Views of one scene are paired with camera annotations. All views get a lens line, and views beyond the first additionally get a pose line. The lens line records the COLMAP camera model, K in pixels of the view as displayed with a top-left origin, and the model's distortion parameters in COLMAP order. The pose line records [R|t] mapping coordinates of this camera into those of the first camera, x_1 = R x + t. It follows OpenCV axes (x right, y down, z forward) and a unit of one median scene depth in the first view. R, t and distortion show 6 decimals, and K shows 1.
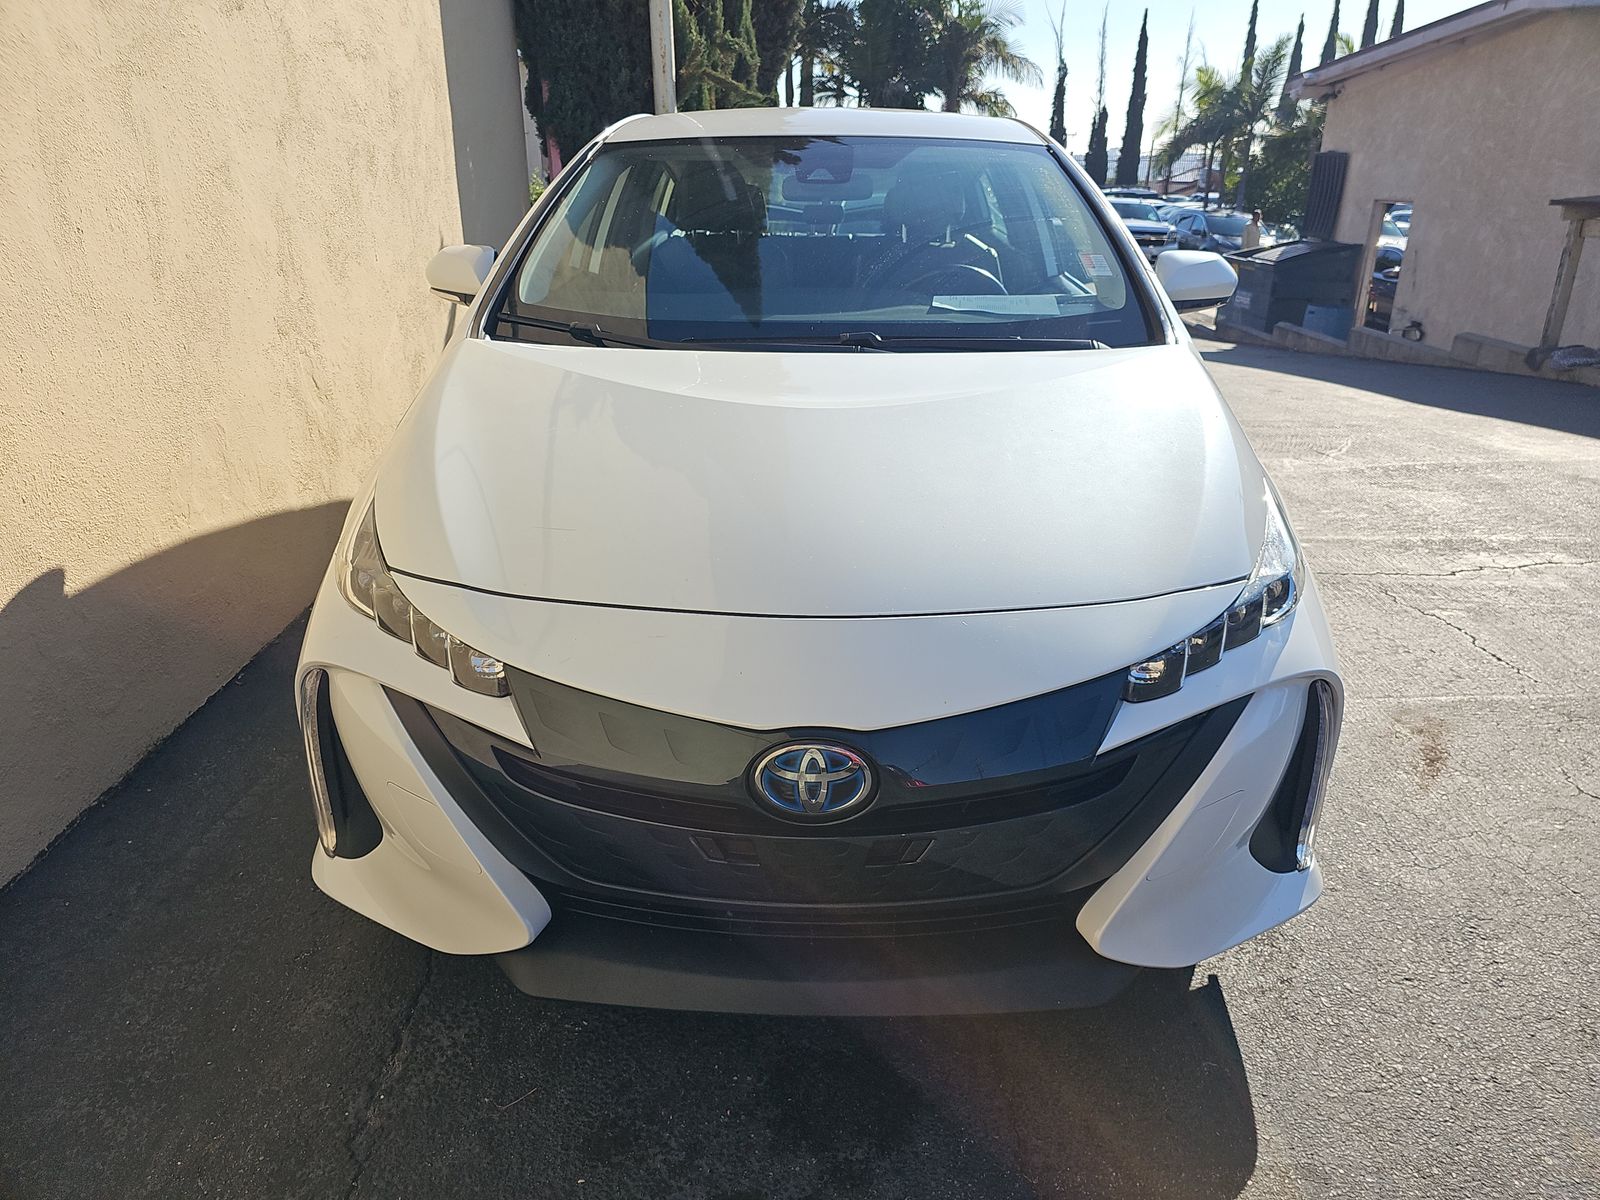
lens RADIAL K [[1157.2, 0, 800.0], [0, 1157.2, 600.0], [0, 0, 1]] dist [0.038412, -0.038924]
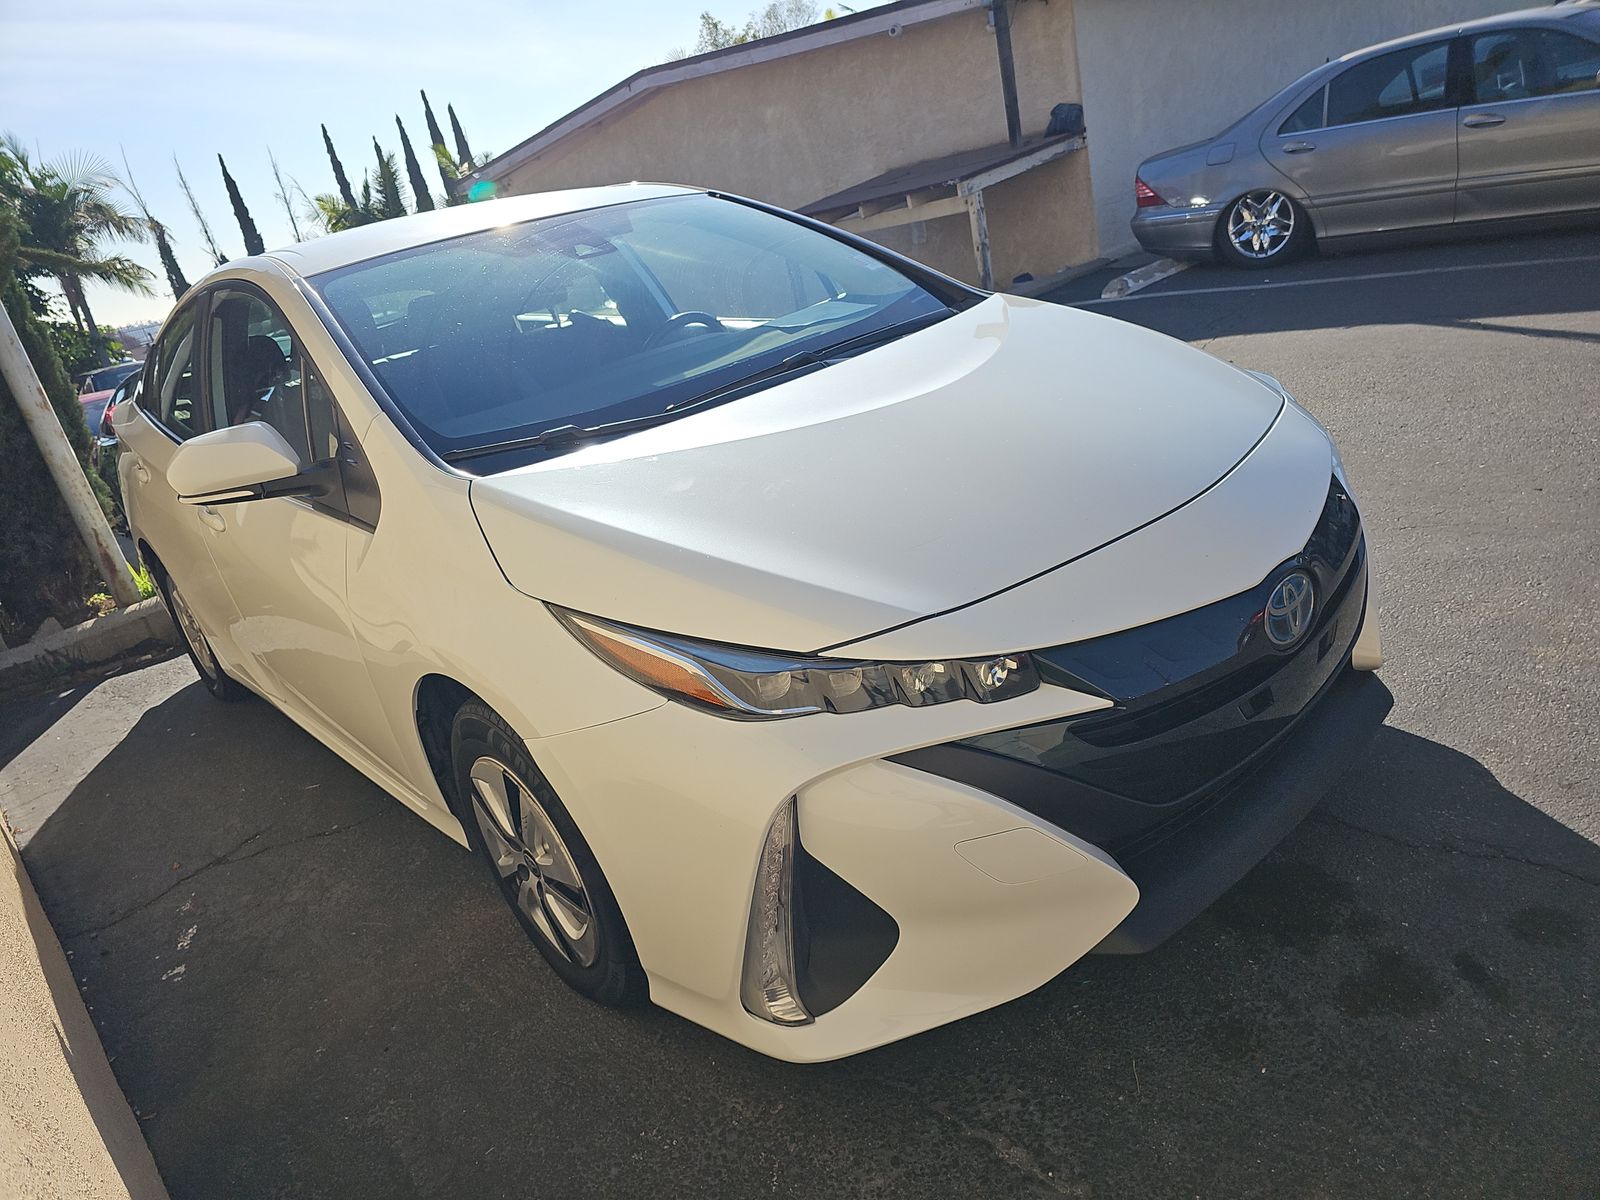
lens RADIAL K [[1157.2, 0, 800.0], [0, 1157.2, 600.0], [0, 0, 1]] dist [0.038412, -0.038924]
pose [[0.690522, -0.383736, 0.613128, -0.206777], [0.443416, 0.894284, 0.060315, -0.028462], [-0.571456, 0.230222, 0.787678, 0.066745]]
